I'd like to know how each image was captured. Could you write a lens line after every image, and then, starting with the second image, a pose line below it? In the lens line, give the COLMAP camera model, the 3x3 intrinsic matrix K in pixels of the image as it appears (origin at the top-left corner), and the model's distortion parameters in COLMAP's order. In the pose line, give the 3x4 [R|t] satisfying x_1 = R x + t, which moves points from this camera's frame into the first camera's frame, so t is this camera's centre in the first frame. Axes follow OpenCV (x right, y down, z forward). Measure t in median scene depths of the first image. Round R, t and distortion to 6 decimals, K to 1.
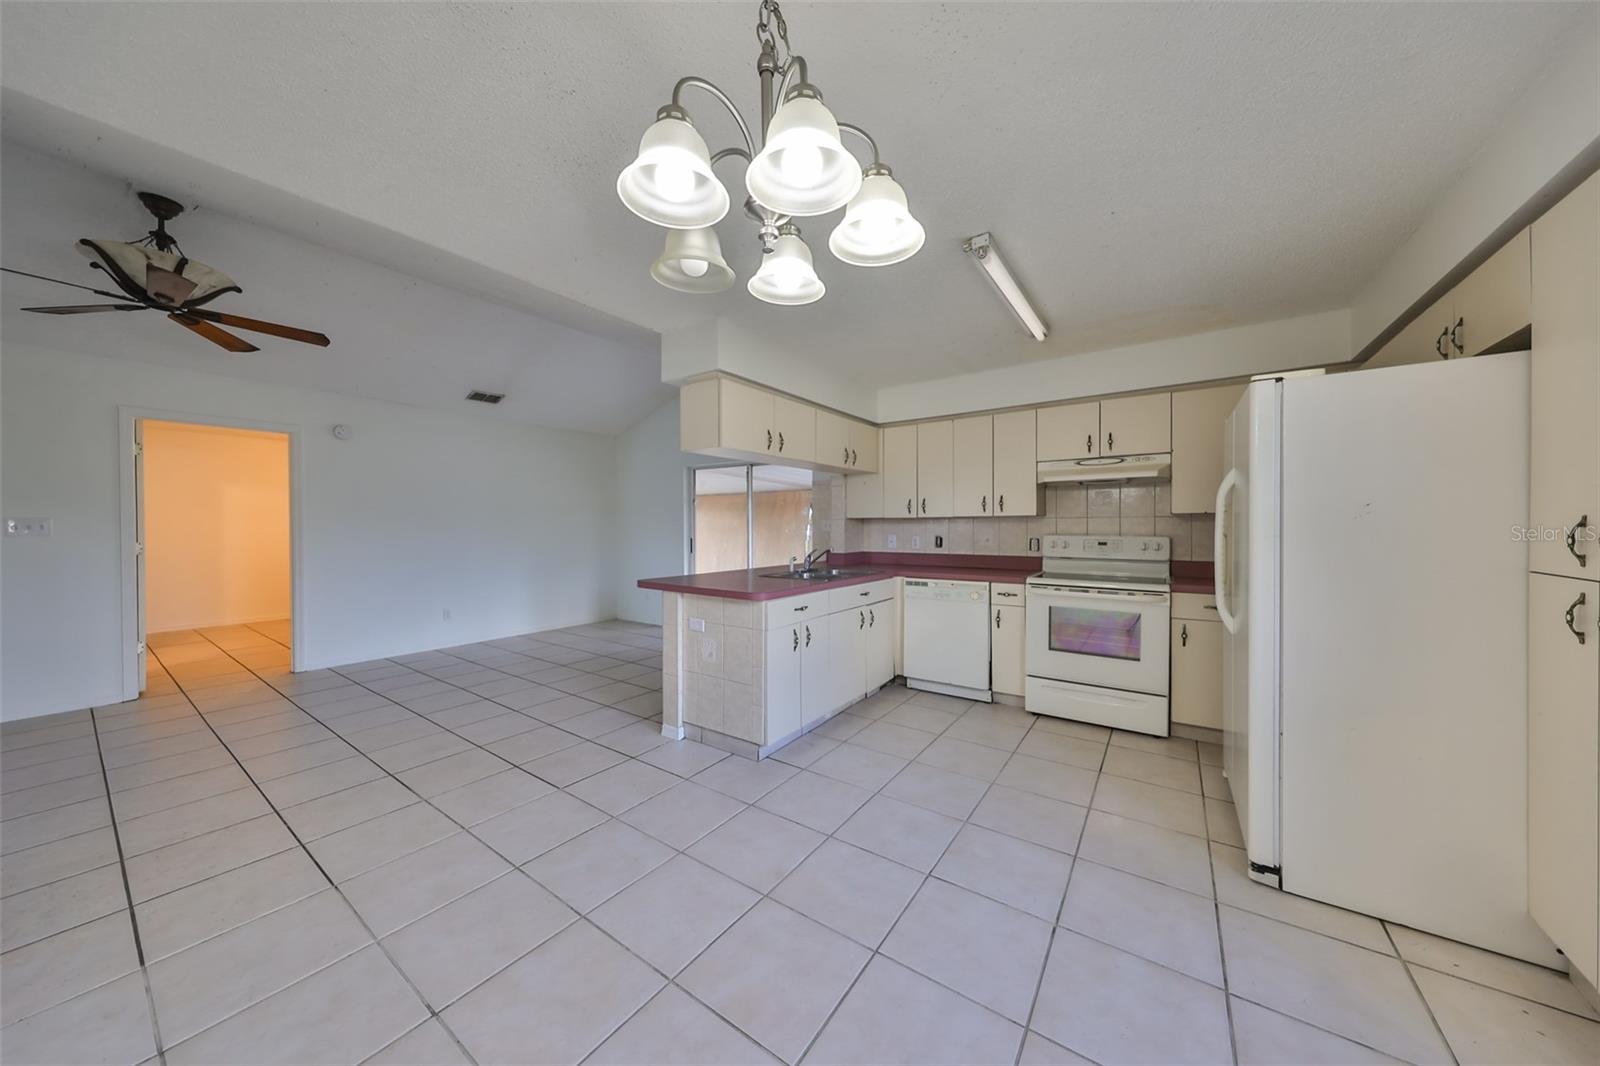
lens RADIAL K [[521.5, 0, 814.5], [0, 521.5, 528.0], [0, 0, 1]] dist [-0.000363, -0.000090]
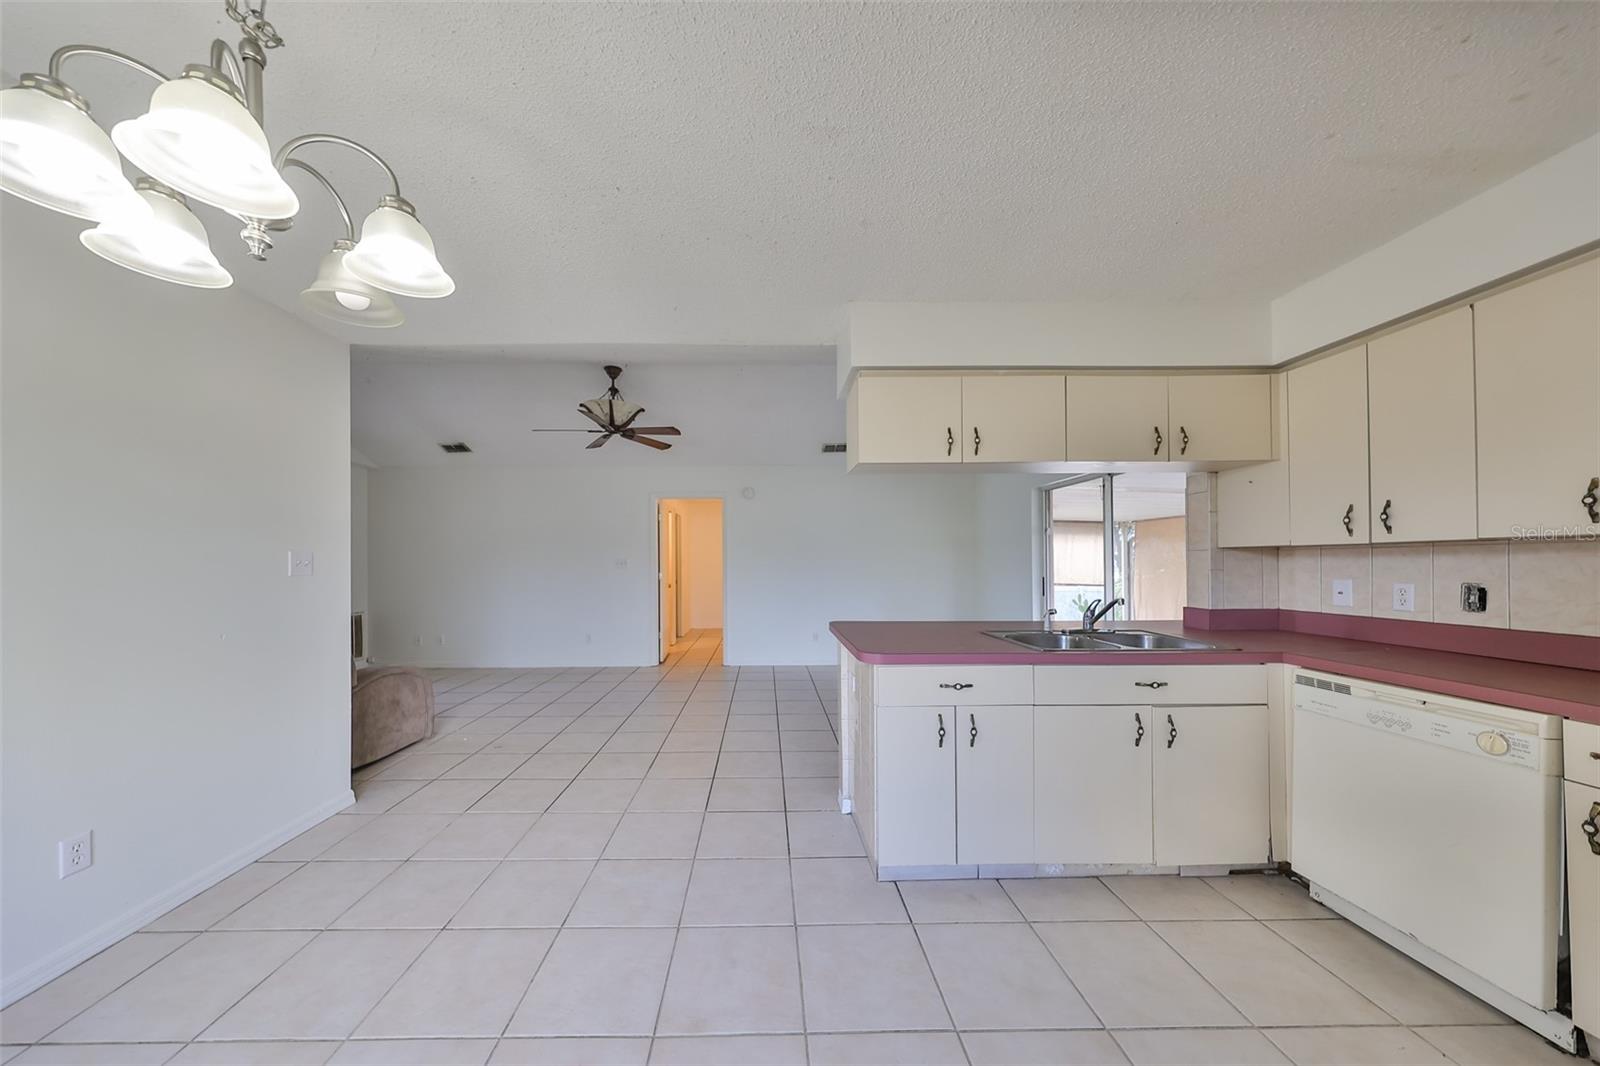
lens RADIAL K [[525.1, 0, 743.4], [0, 525.1, 564.4], [0, 0, 1]] dist [0.004522, 0.000038]
pose [[0.571598, 0.000826, -0.820534, 0.278421], [0.001051, 0.999998, 0.001739, -0.002523], [0.820533, -0.001856, 0.571595, 0.291251]]
